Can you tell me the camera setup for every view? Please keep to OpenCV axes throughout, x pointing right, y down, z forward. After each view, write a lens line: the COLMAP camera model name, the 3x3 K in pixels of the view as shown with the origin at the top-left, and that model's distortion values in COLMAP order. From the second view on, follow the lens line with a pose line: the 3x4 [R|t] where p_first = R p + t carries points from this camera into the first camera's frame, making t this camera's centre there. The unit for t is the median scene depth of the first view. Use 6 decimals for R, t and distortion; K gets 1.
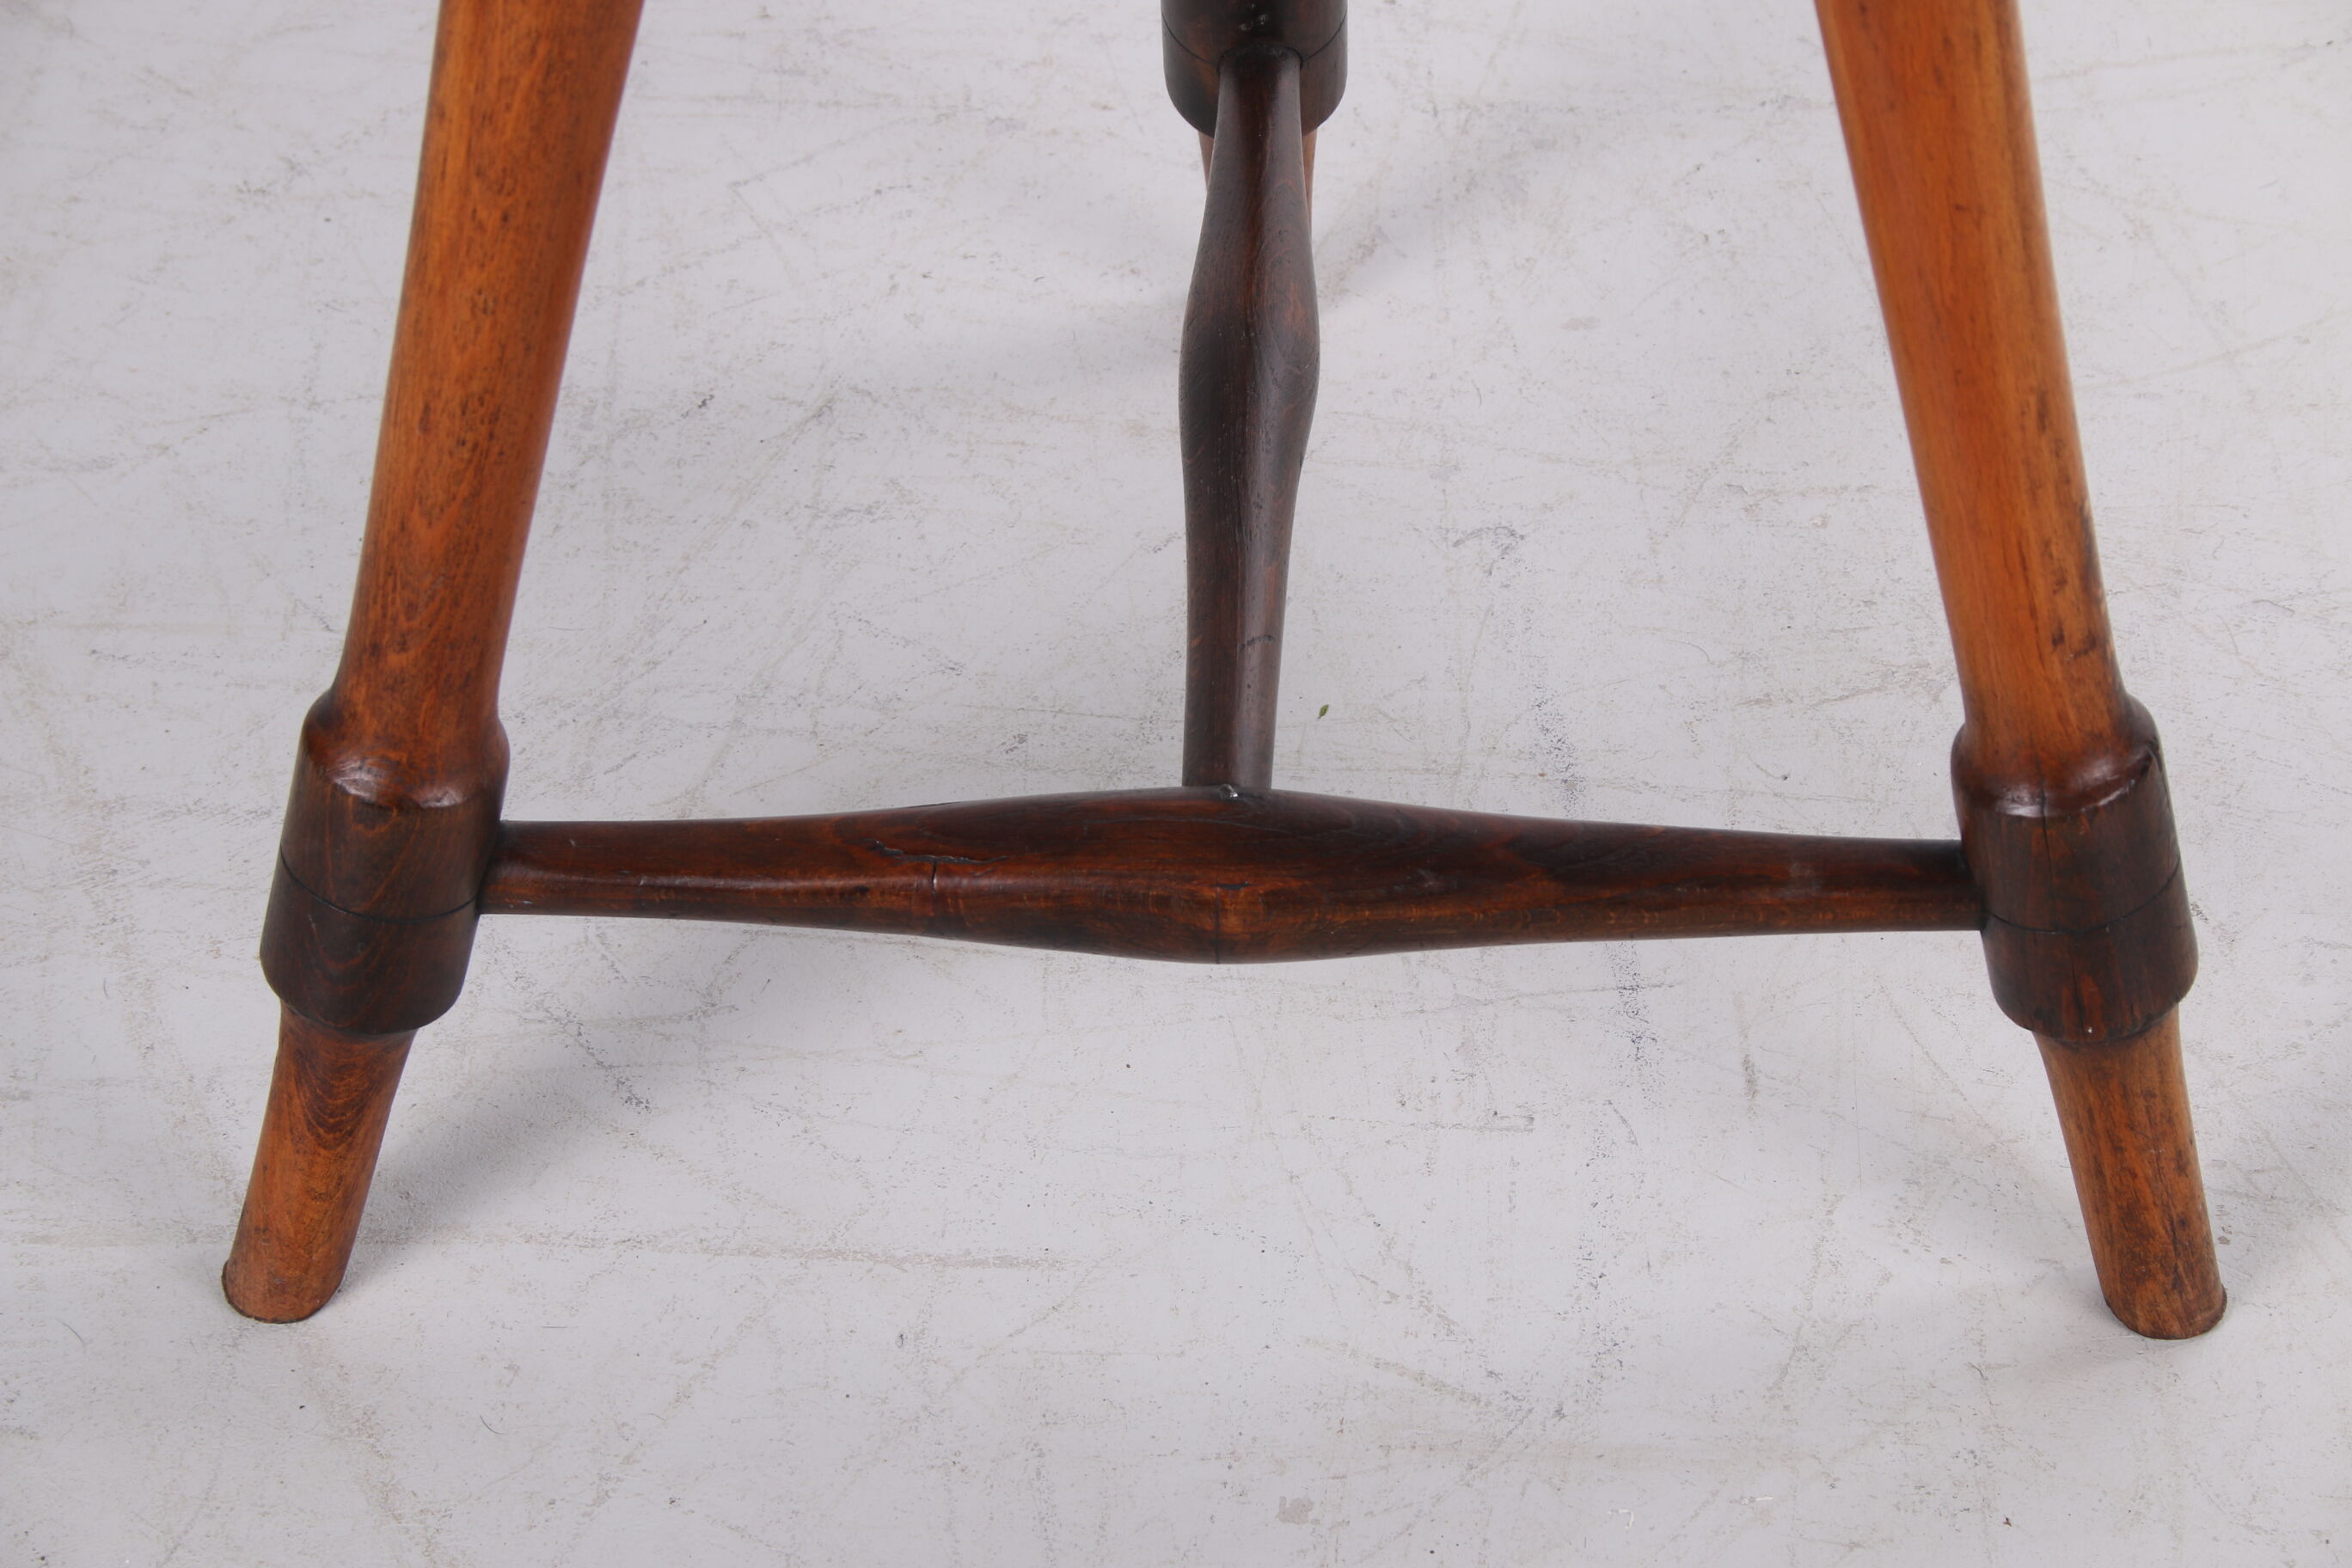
lens RADIAL K [[5481.6, 0, 1176.0], [0, 5481.6, 784.0], [0, 0, 1]] dist [0.077153, 0.273962]
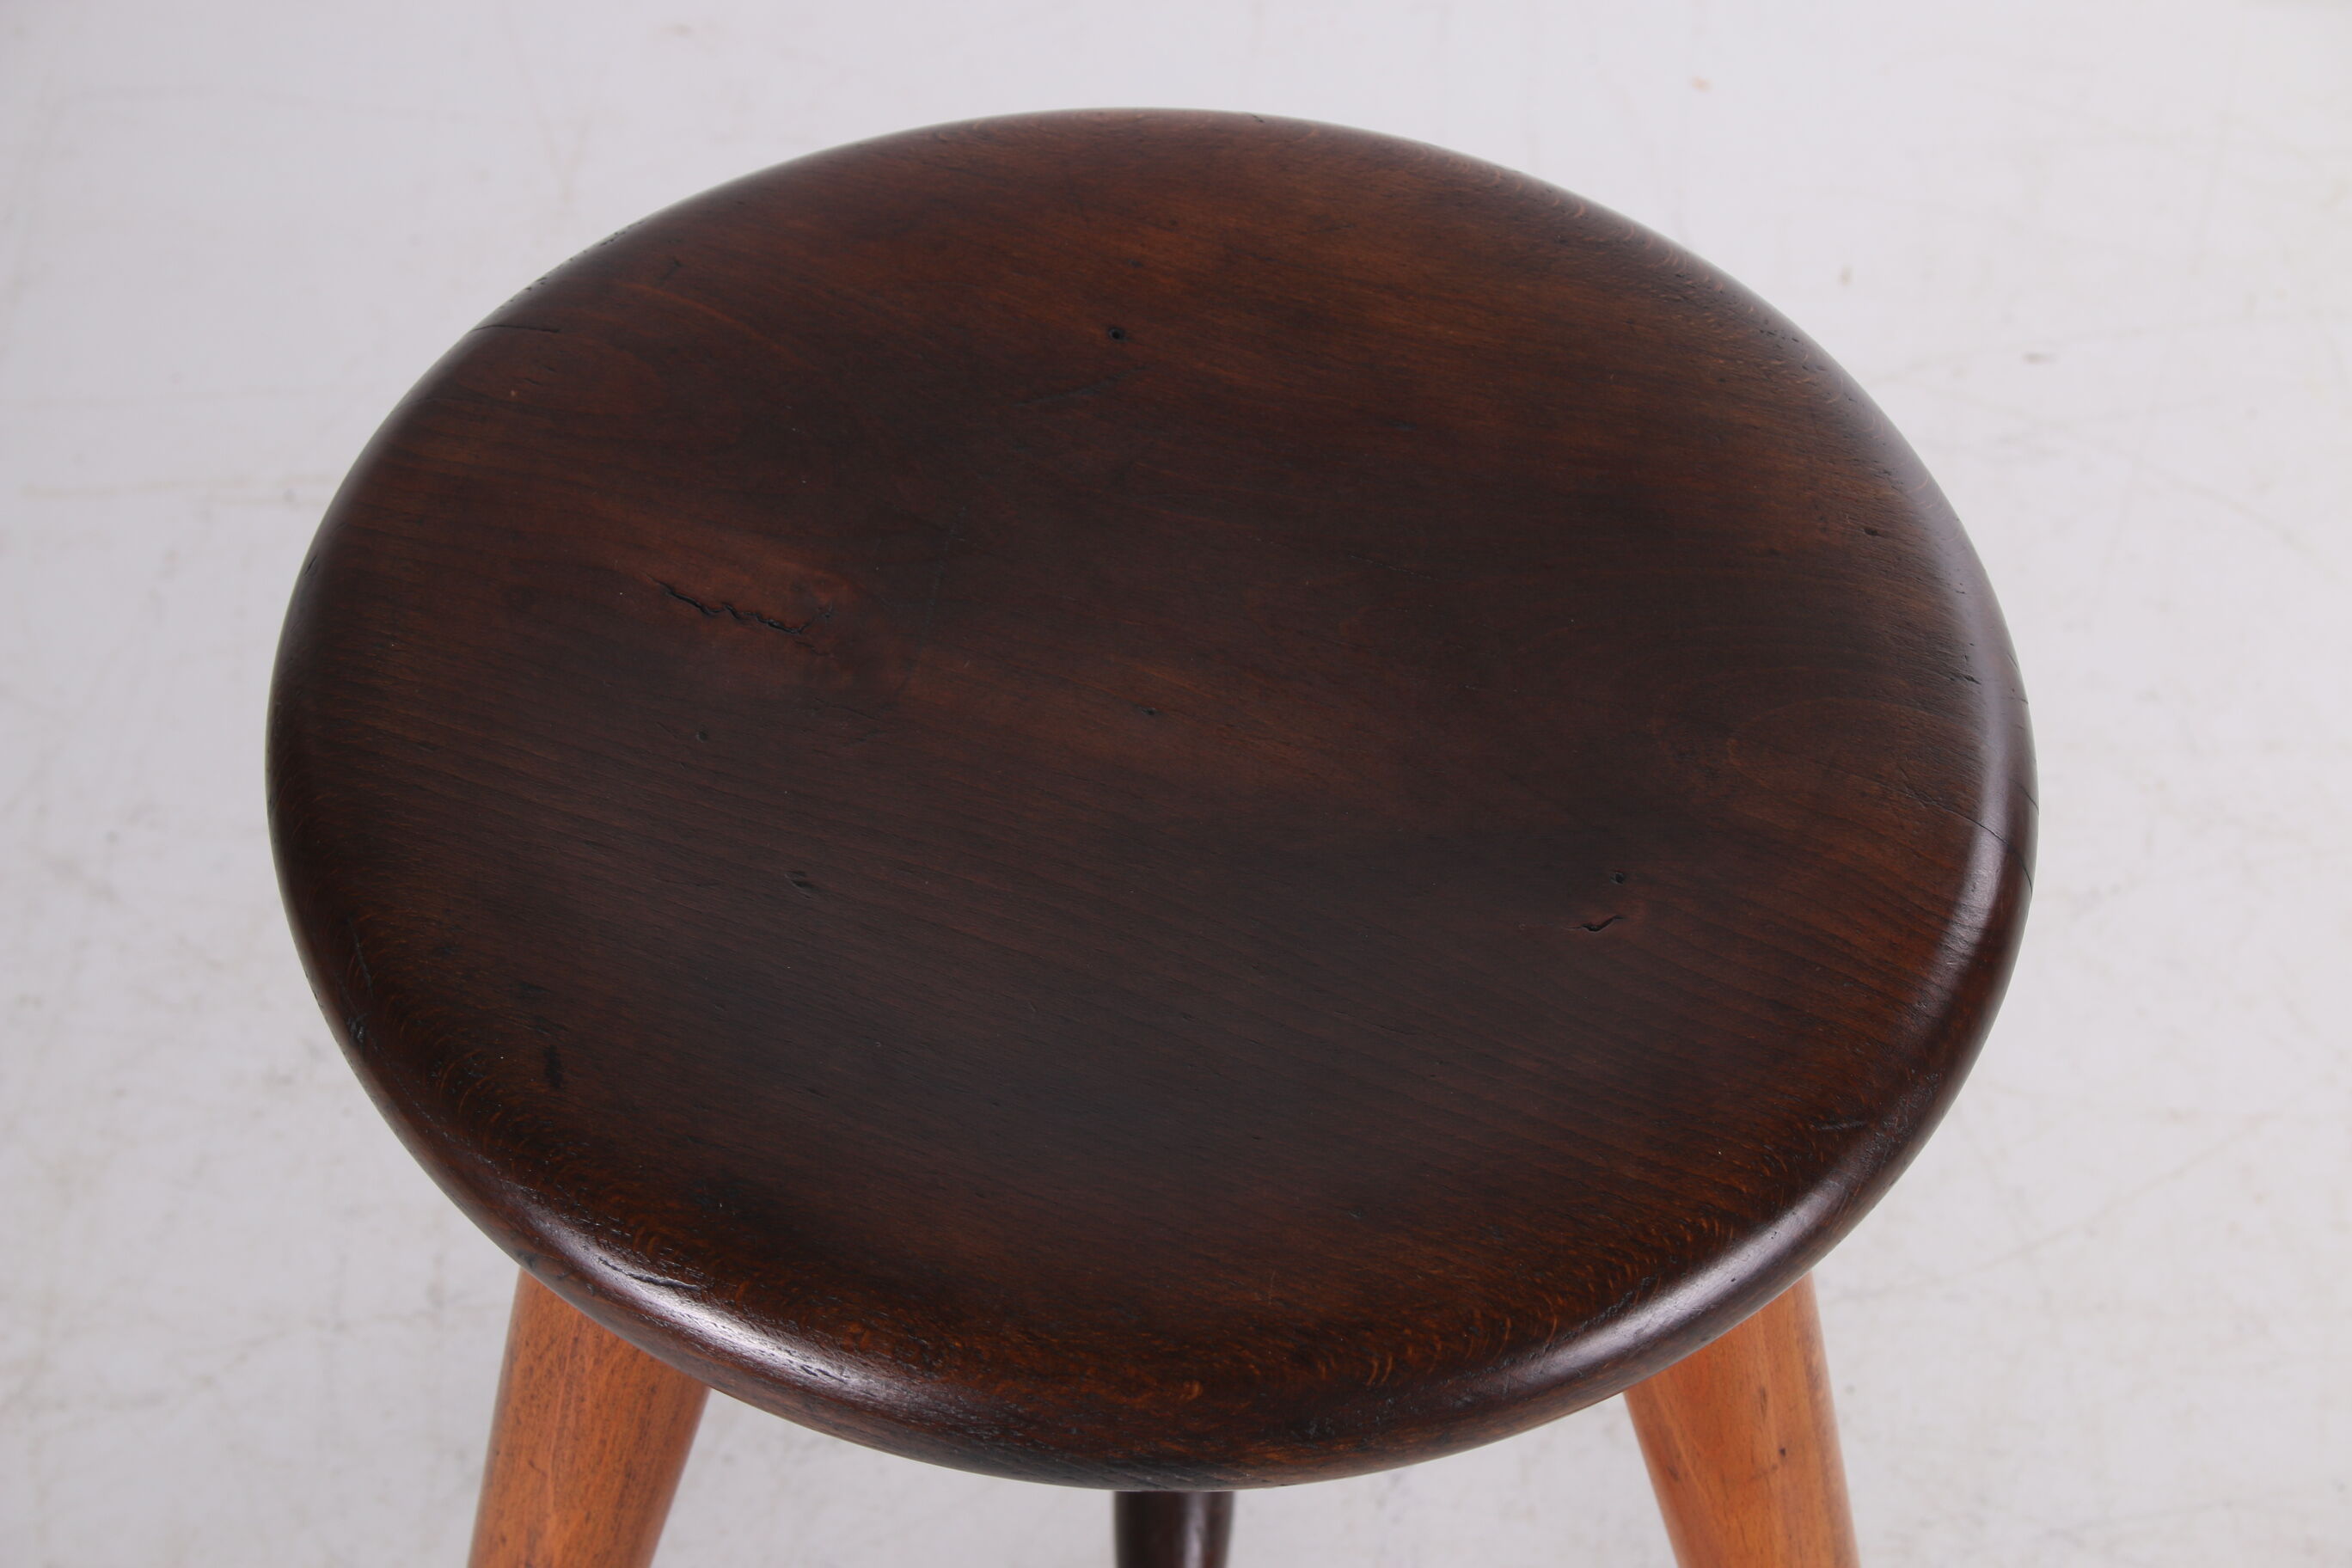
lens RADIAL K [[4809.7, 0, 1176.0], [0, 4809.7, 784.0], [0, 0, 1]] dist [0.064810, 0.257829]
pose [[0.999676, -0.010989, 0.022938, -0.008289], [0.007882, 0.991300, 0.131388, -0.384137], [-0.024182, -0.131164, 0.991066, 0.033815]]
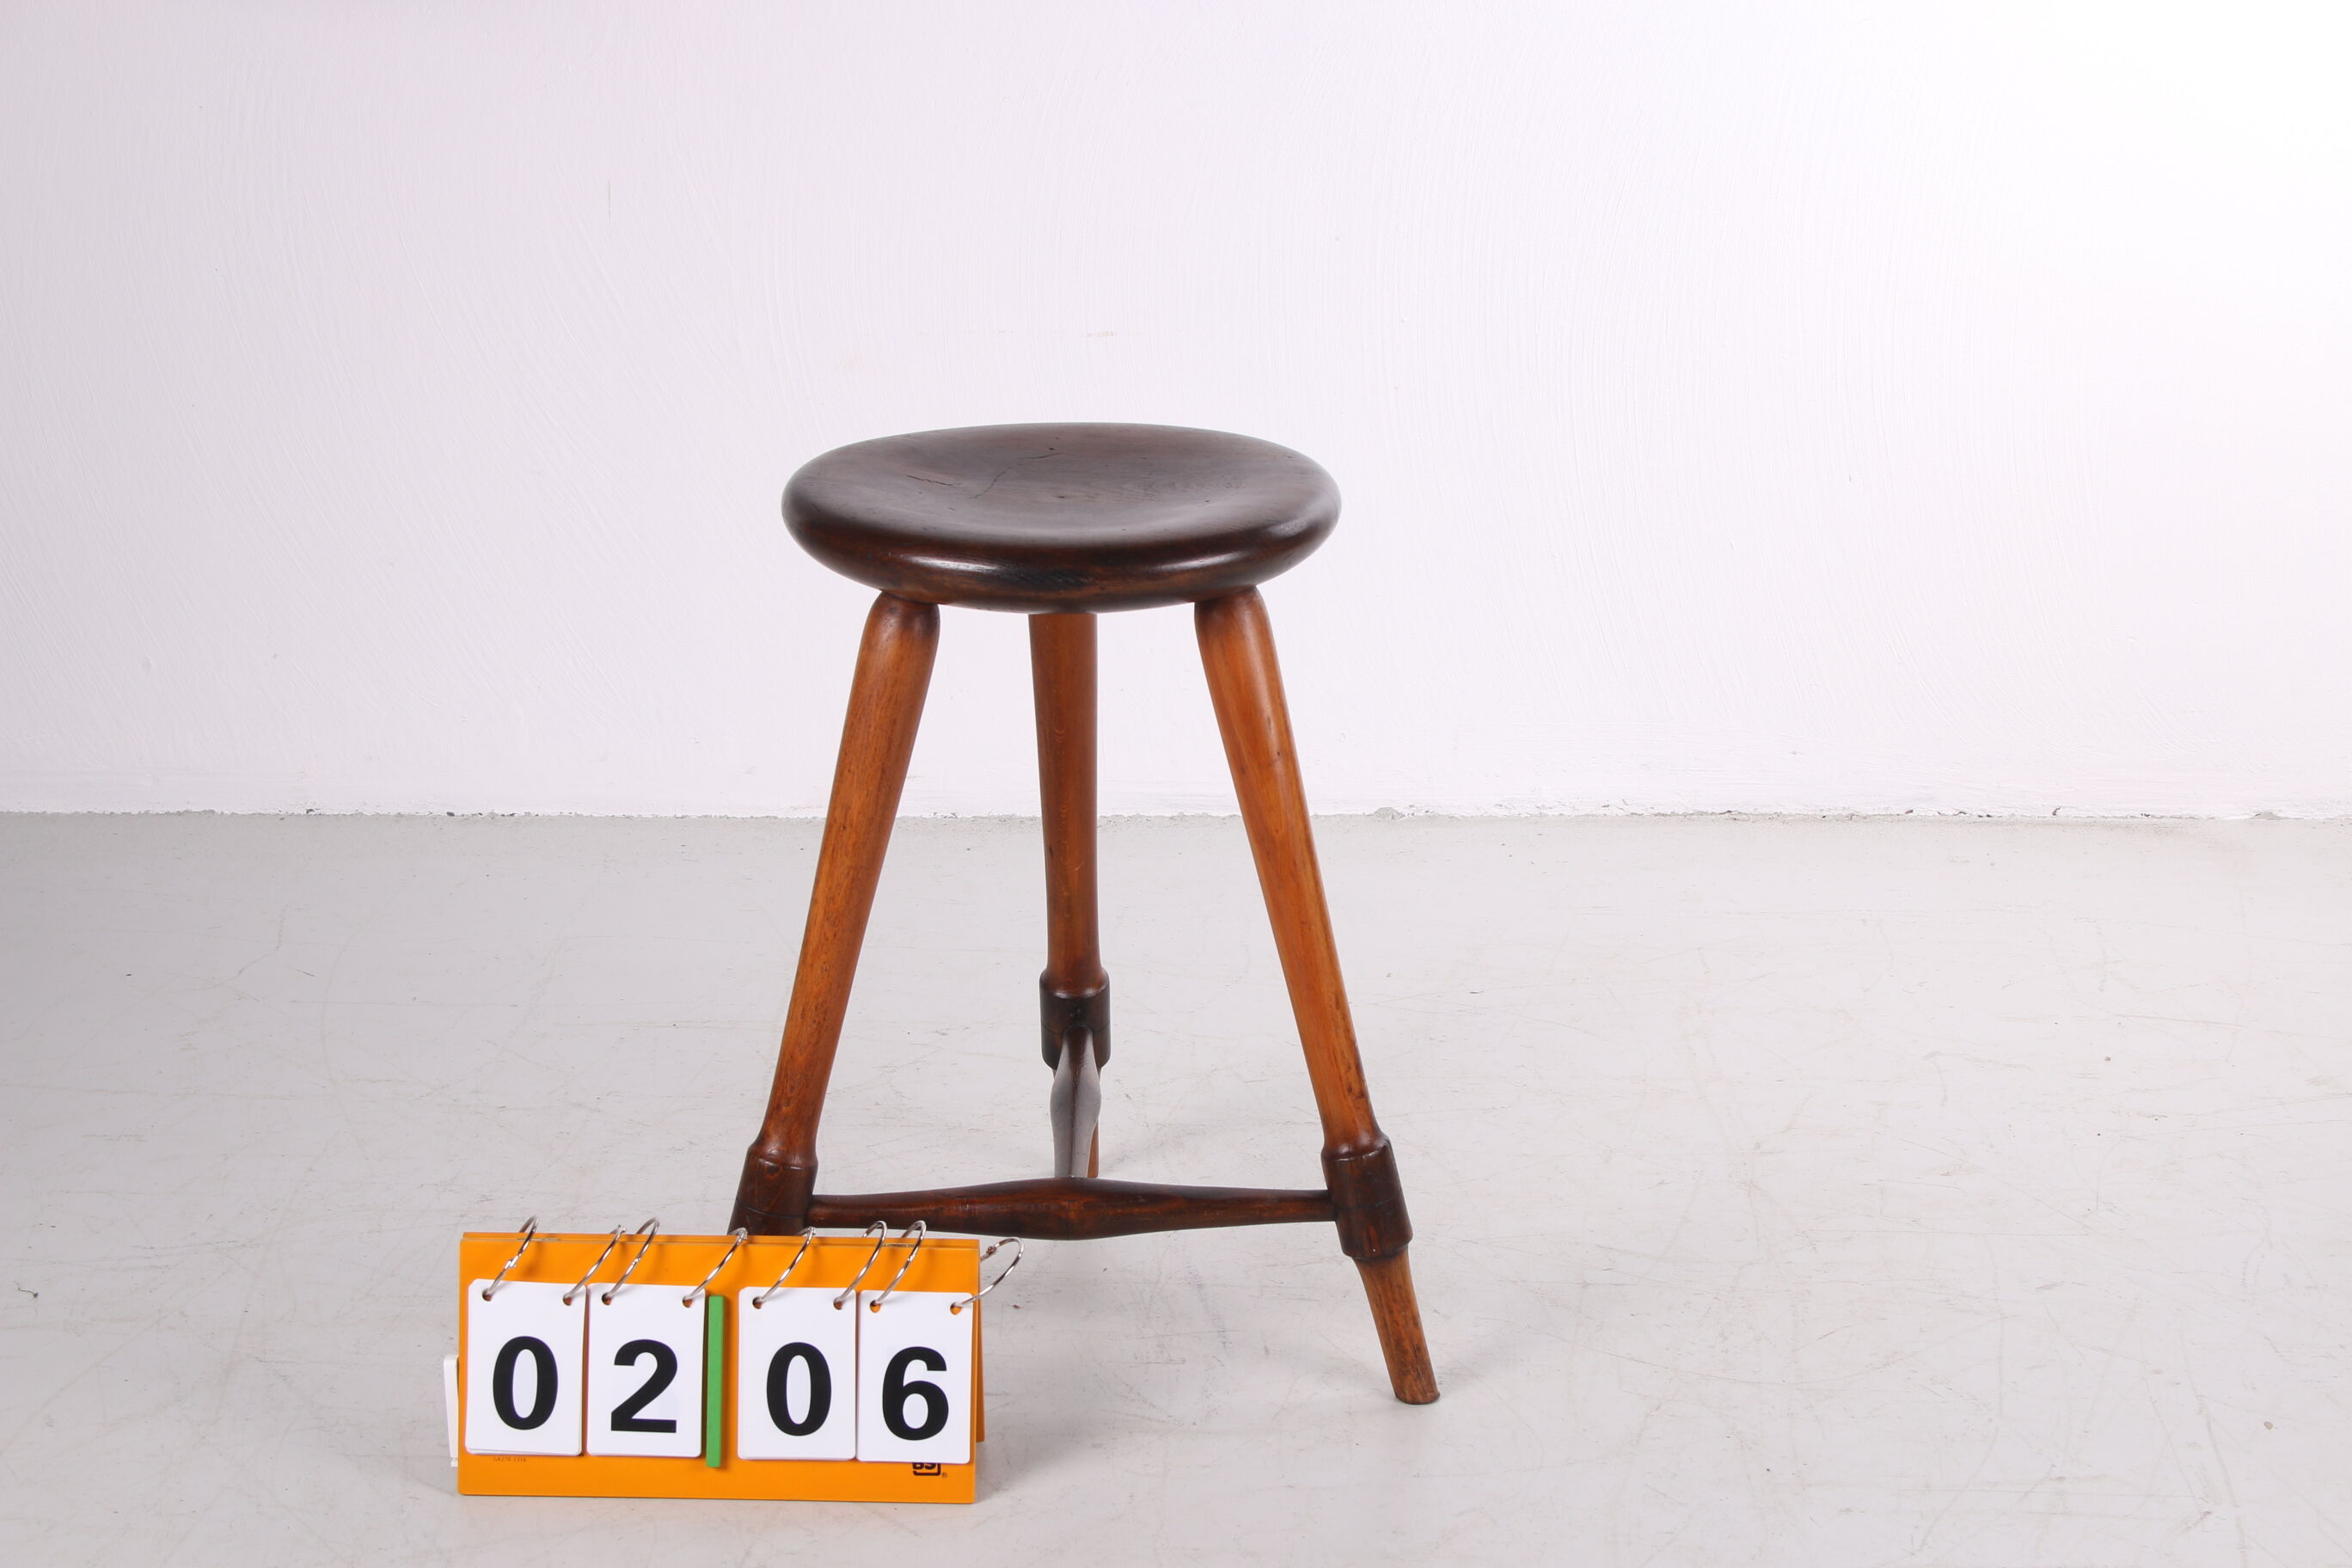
lens RADIAL K [[4274.1, 0, 1176.0], [0, 4274.1, 784.0], [0, 0, 1]] dist [0.028137, -0.056086]
pose [[0.999109, -0.002851, 0.042110, -0.028376], [0.021671, 0.890814, -0.453851, 0.822883], [-0.036218, 0.454359, 0.890082, -1.063869]]
